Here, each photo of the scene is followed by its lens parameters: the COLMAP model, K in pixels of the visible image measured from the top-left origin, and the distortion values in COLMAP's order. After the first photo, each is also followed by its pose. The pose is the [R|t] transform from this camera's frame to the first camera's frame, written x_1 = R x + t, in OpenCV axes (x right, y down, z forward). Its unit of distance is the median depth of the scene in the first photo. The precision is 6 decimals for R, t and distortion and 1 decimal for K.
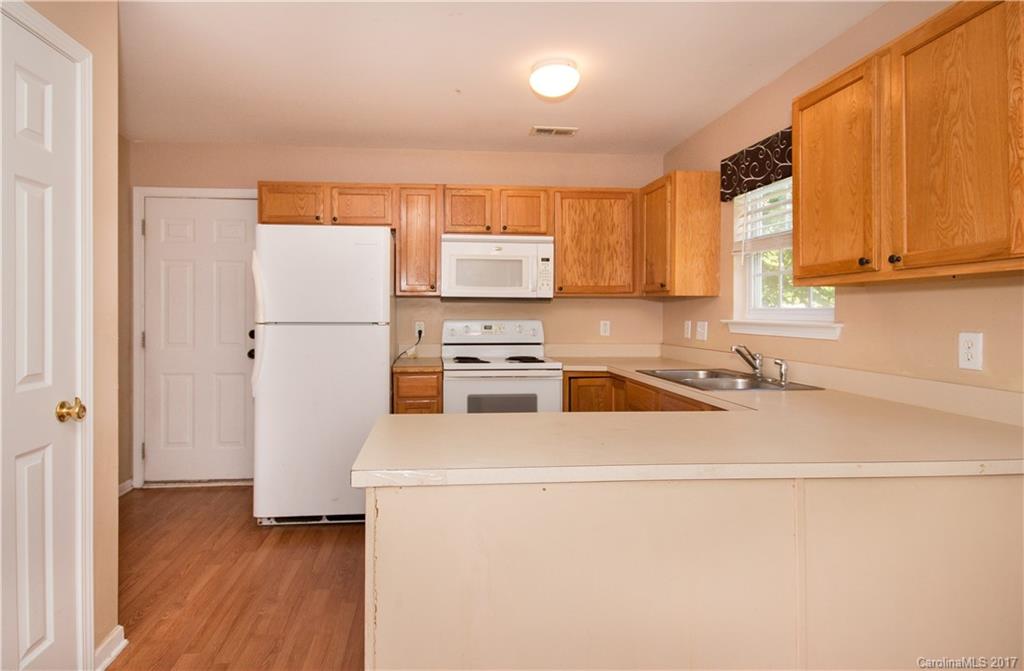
lens RADIAL K [[528.6, 0, 469.7], [0, 528.6, 316.1], [0, 0, 1]] dist [0.002659, -0.000347]
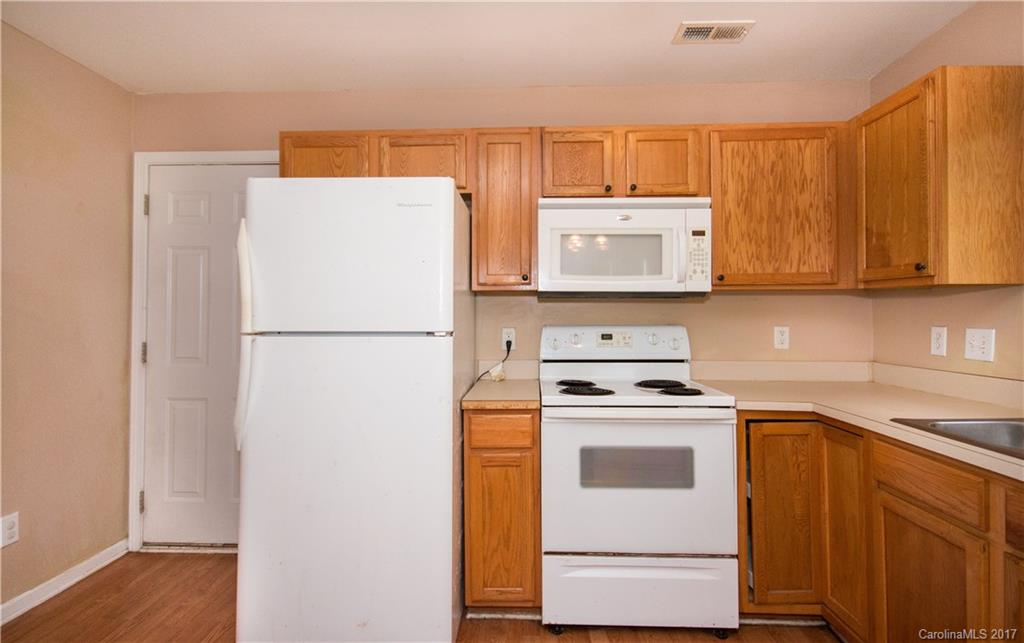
lens RADIAL K [[493.9, 0, 511.9], [0, 493.9, 306.9], [0, 0, 1]] dist [-0.000769, 0.000437]
pose [[0.993403, -0.005957, -0.114520, -0.015321], [0.002891, 0.999633, -0.026923, -0.000915], [0.114638, 0.026415, 0.993056, 0.377172]]
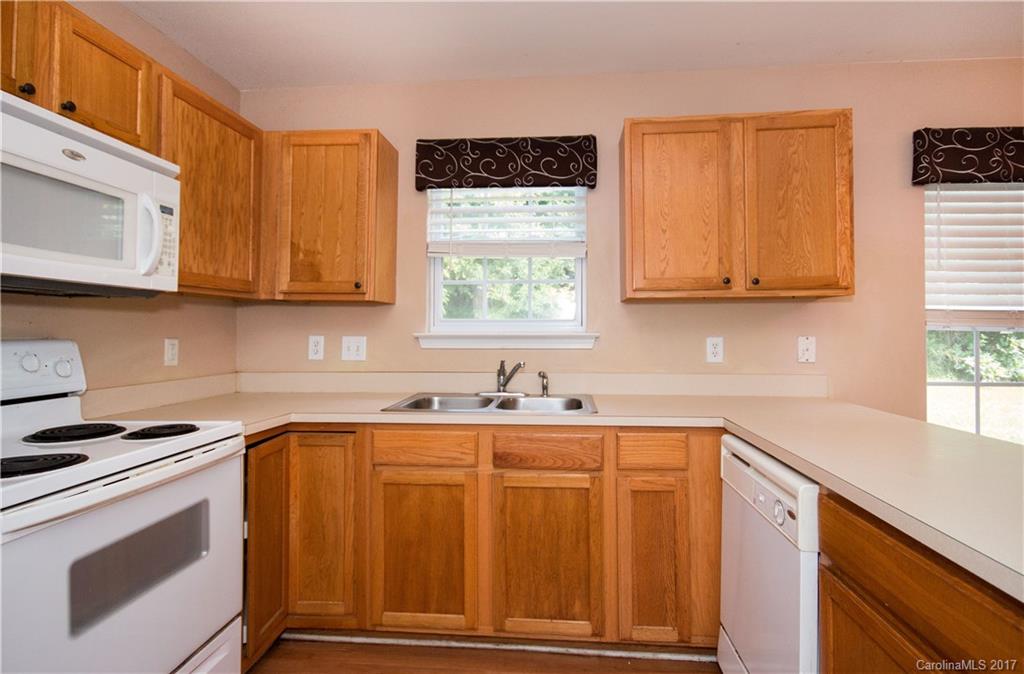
lens RADIAL K [[523.7, 0, 511.2], [0, 523.7, 325.7], [0, 0, 1]] dist [-0.002582, 0.002102]
pose [[0.169331, 0.004185, 0.985550, -0.262391], [0.010289, 0.999929, -0.006013, 0.001866], [-0.985505, 0.011158, 0.169276, 0.622540]]
